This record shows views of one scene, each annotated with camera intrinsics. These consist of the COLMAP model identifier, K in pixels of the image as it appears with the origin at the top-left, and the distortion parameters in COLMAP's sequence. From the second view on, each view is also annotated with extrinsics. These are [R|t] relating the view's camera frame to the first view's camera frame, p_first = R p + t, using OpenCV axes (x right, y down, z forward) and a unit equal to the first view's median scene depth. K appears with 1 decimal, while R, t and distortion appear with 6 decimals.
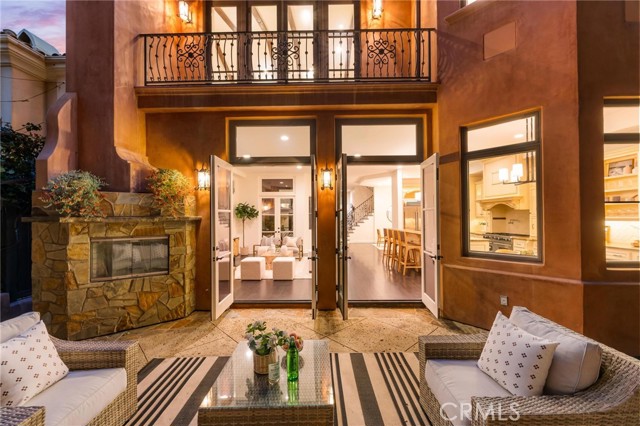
lens RADIAL K [[247.1, 0, 320.7], [0, 247.1, 216.6], [0, 0, 1]] dist [-0.008358, 0.000297]
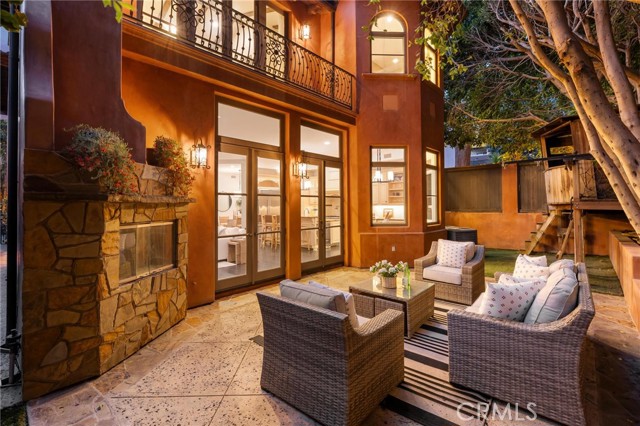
lens RADIAL K [[301.8, 0, 312.9], [0, 301.8, 199.4], [0, 0, 1]] dist [-0.001482, -0.000137]
pose [[0.662398, 0.019234, 0.748906, -1.057537], [-0.001774, 0.999708, -0.024106, 0.029765], [-0.749150, 0.014639, 0.662238, -0.016239]]
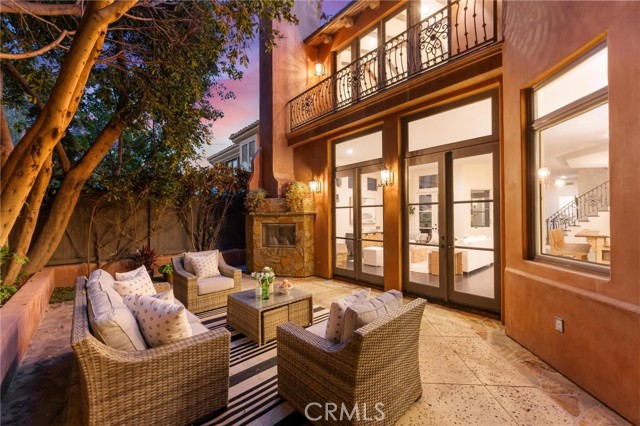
lens RADIAL K [[247.1, 0, 317.4], [0, 247.1, 215.8], [0, 0, 1]] dist [-0.008358, 0.000297]
pose [[0.680190, 0.000879, -0.733036, 0.644120], [0.002965, 0.999988, 0.003950, 0.020296], [0.733030, -0.004860, 0.680179, 0.013148]]
